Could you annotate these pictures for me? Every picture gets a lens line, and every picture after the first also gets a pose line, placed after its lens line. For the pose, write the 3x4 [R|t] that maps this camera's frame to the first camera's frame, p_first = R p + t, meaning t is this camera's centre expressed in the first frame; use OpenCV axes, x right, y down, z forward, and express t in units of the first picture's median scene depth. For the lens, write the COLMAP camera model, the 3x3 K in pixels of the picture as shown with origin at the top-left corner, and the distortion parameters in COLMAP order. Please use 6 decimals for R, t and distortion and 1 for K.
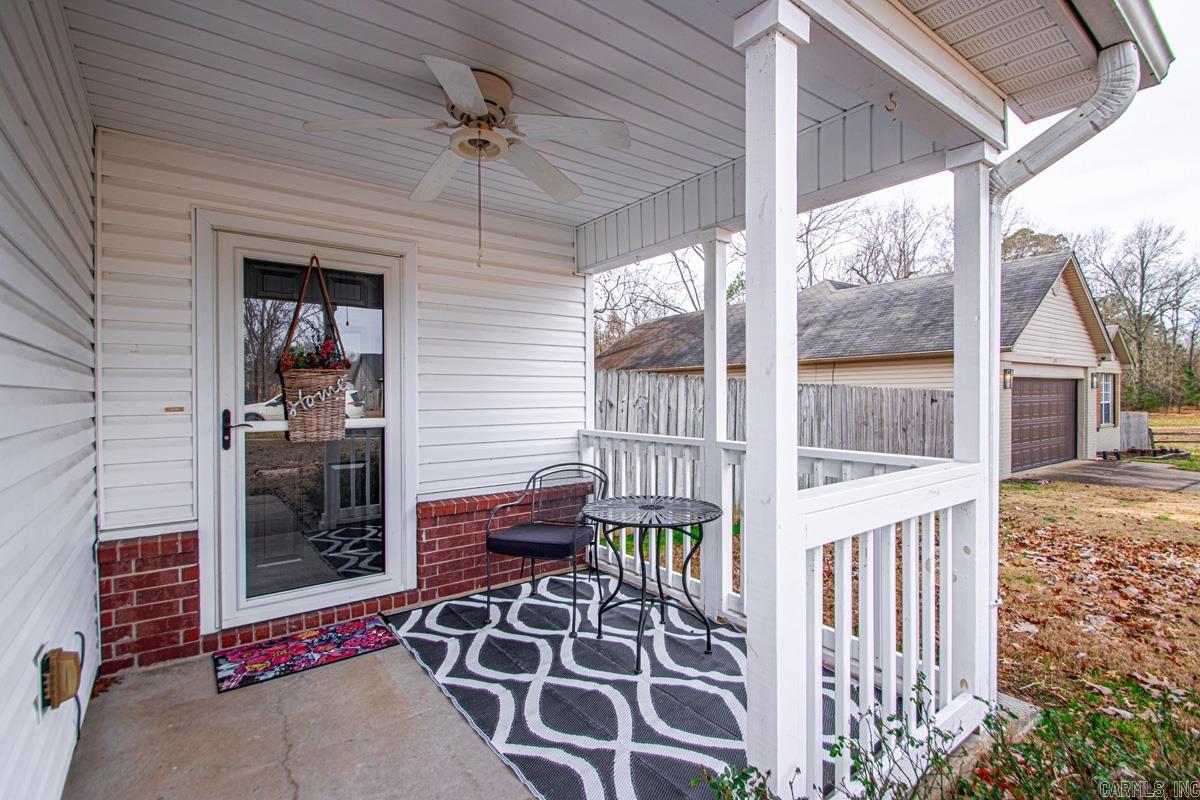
lens RADIAL K [[554.6, 0, 593.4], [0, 554.6, 406.6], [0, 0, 1]] dist [0.012075, -0.014408]
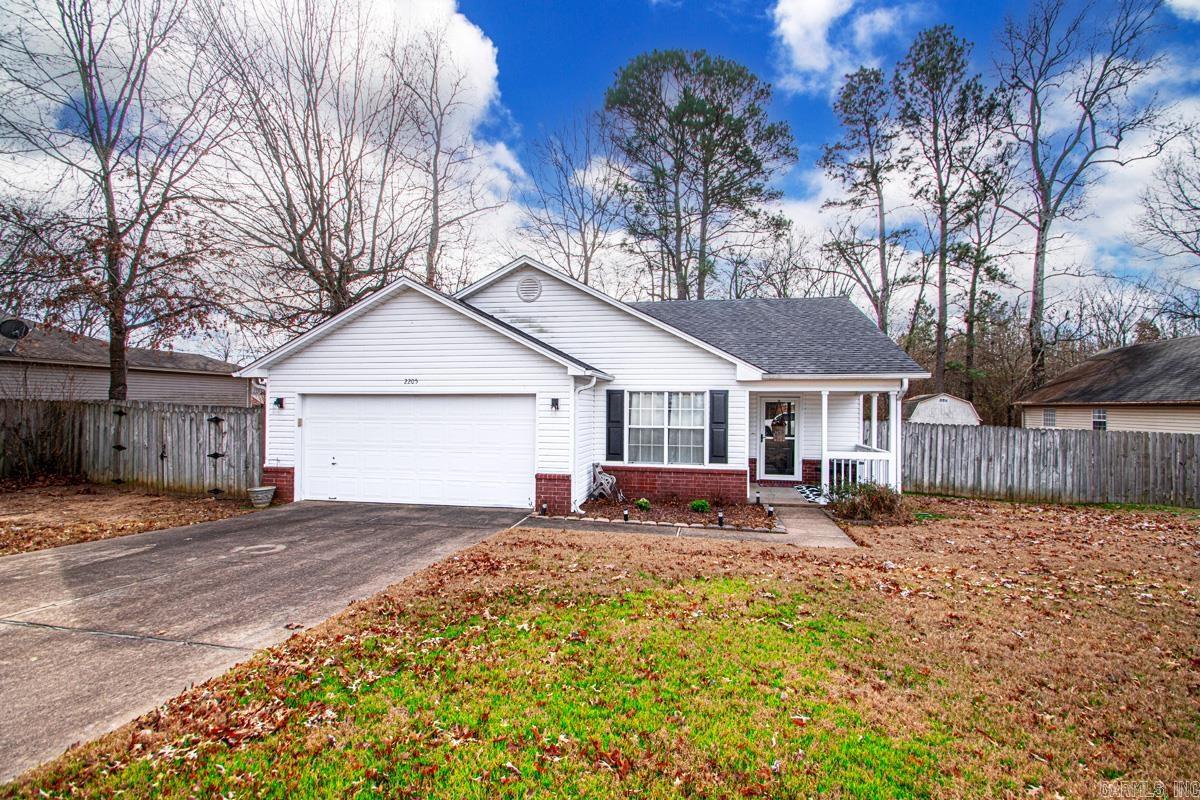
lens RADIAL K [[554.6, 0, 593.4], [0, 554.6, 406.6], [0, 0, 1]] dist [0.012075, -0.014408]
pose [[0.658074, 0.014900, -0.752806, 1.720526], [-0.024318, 0.999703, -0.001472, -0.169503], [0.752561, 0.019275, 0.658241, -2.816861]]
